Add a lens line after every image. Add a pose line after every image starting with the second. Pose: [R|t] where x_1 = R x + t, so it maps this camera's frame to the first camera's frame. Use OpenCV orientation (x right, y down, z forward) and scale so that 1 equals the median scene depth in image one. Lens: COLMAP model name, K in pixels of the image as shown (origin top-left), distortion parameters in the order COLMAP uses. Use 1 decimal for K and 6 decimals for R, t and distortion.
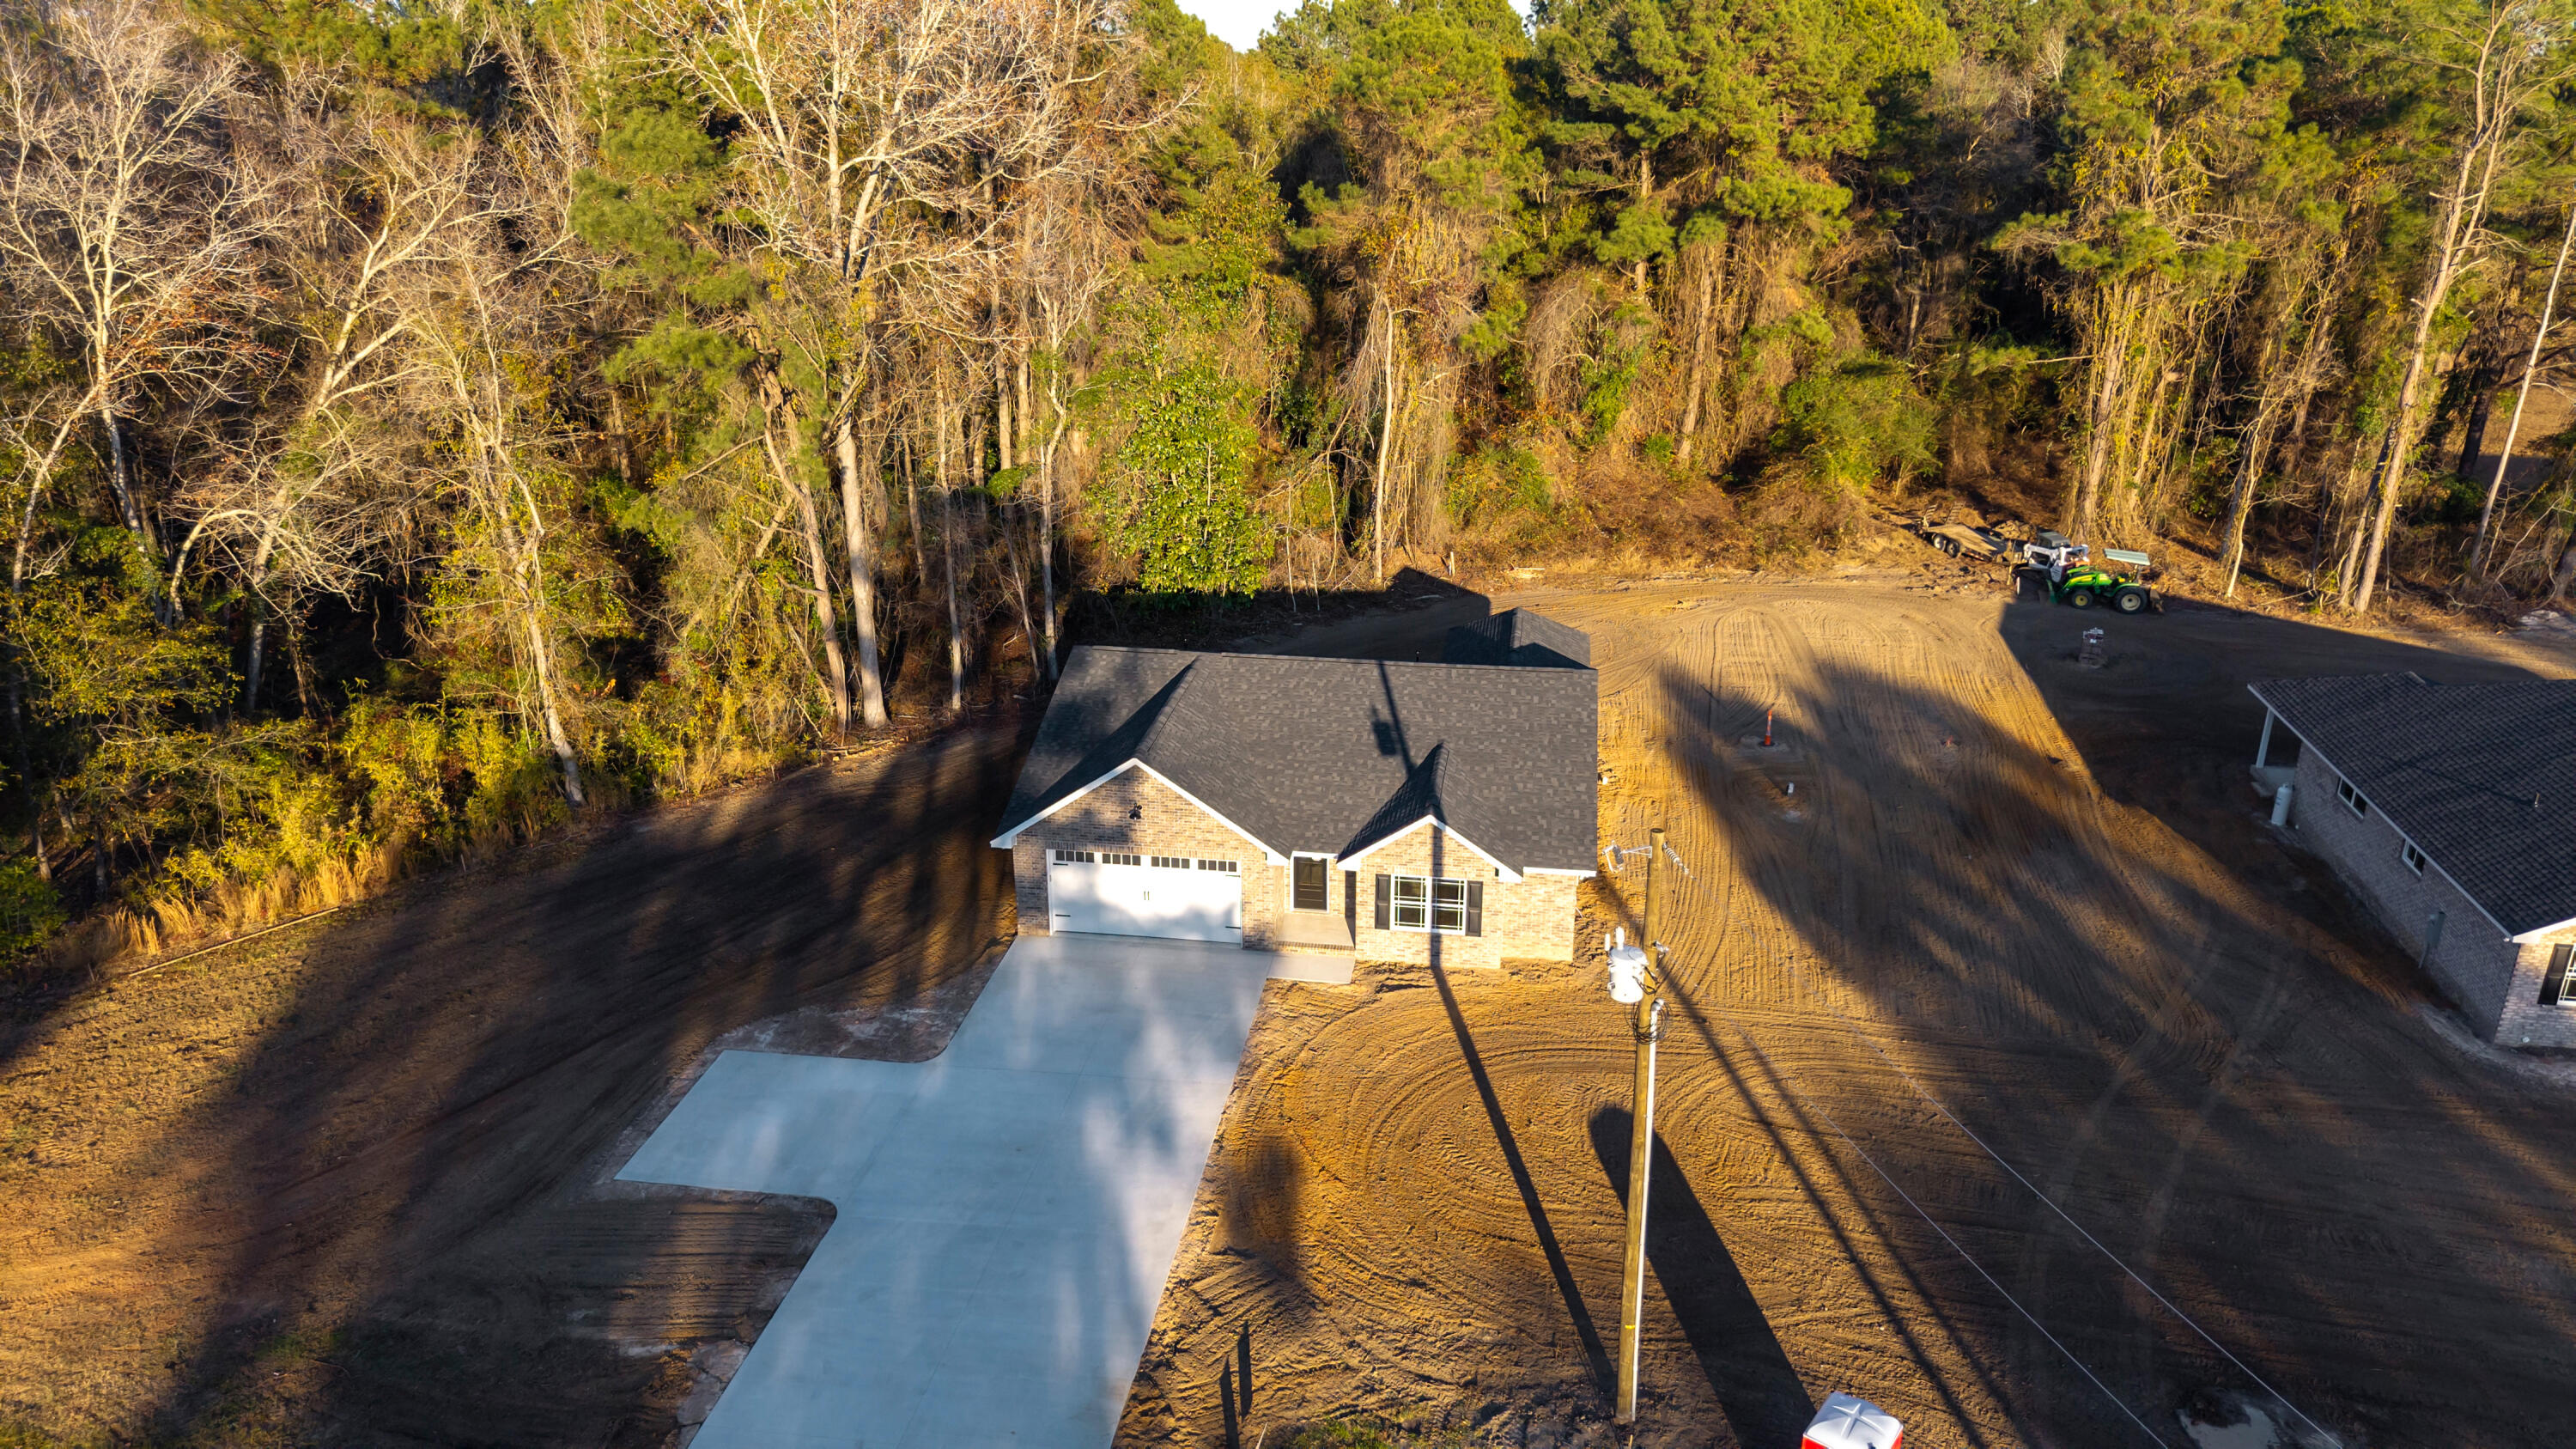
lens RADIAL K [[1728.4, 0, 1288.0], [0, 1728.4, 724.5], [0, 0, 1]] dist [0.001461, -0.003321]
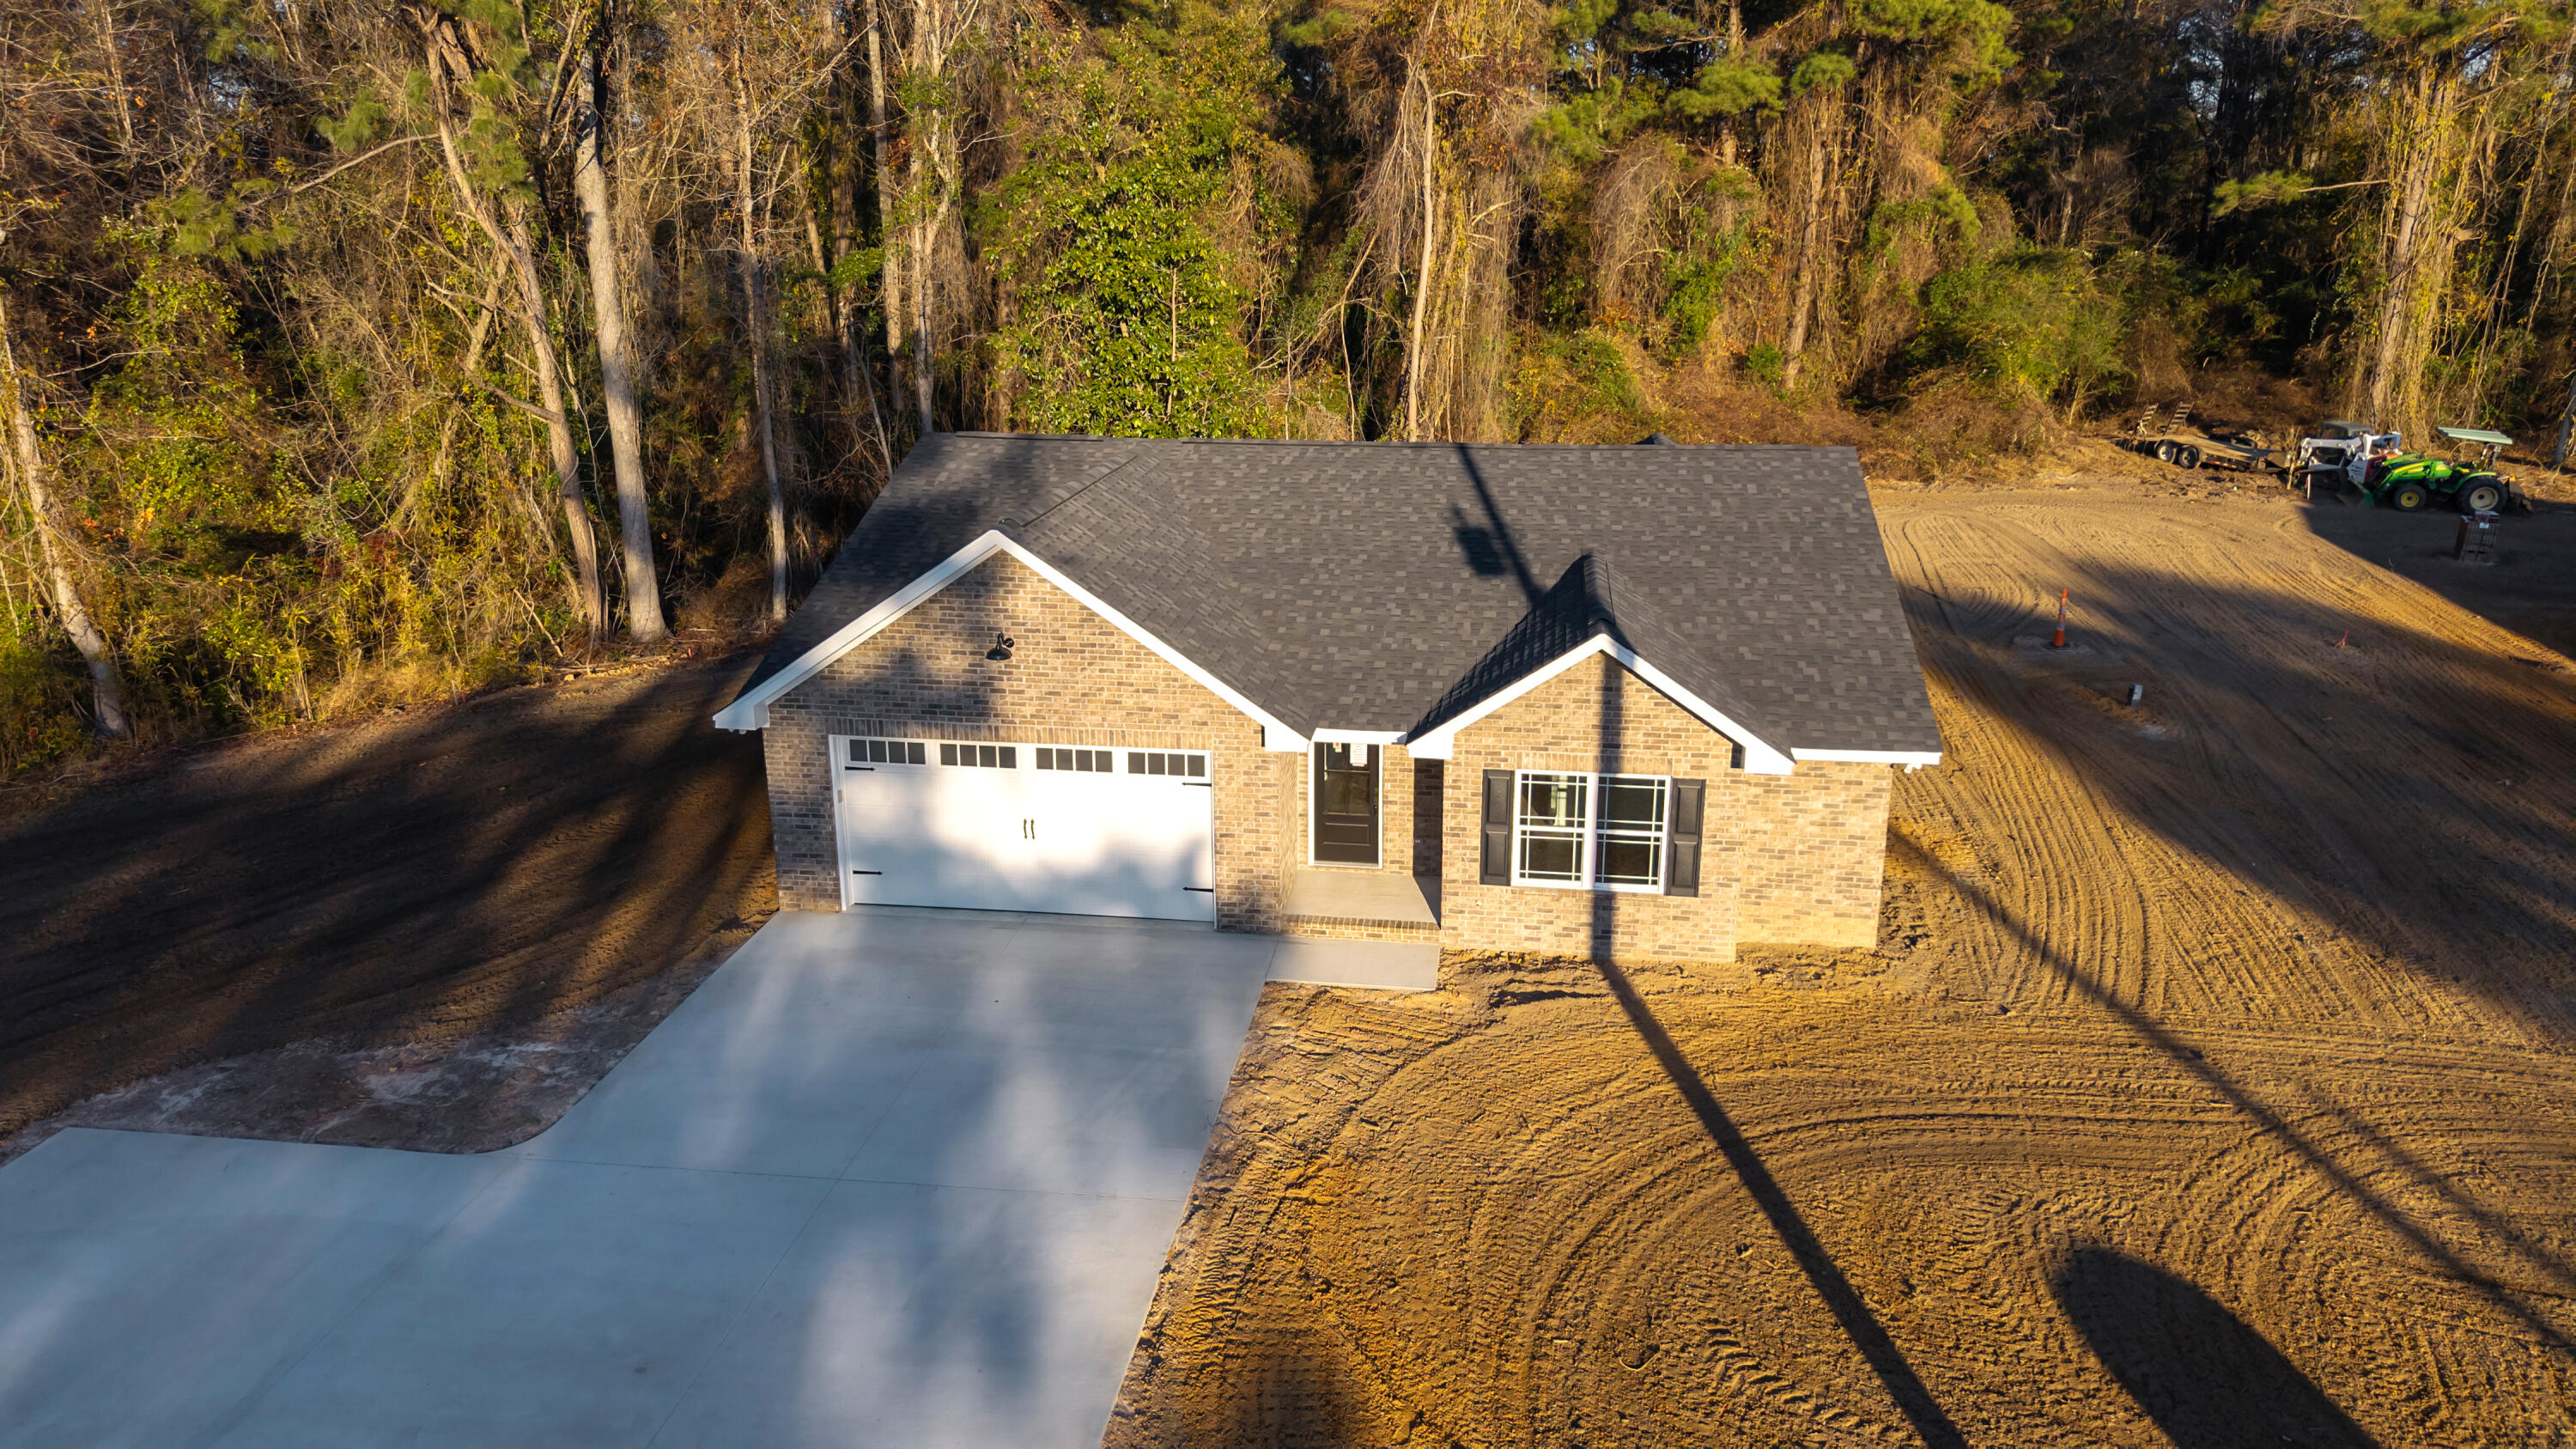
lens RADIAL K [[1761.4, 0, 1300.3], [0, 1761.4, 712.8], [0, 0, 1]] dist [-0.028497, 0.024764]
pose [[0.999879, -0.002501, 0.015356, -0.008669], [0.003569, 0.997547, -0.069910, 0.094832], [-0.015143, 0.069957, 0.997435, 0.446662]]
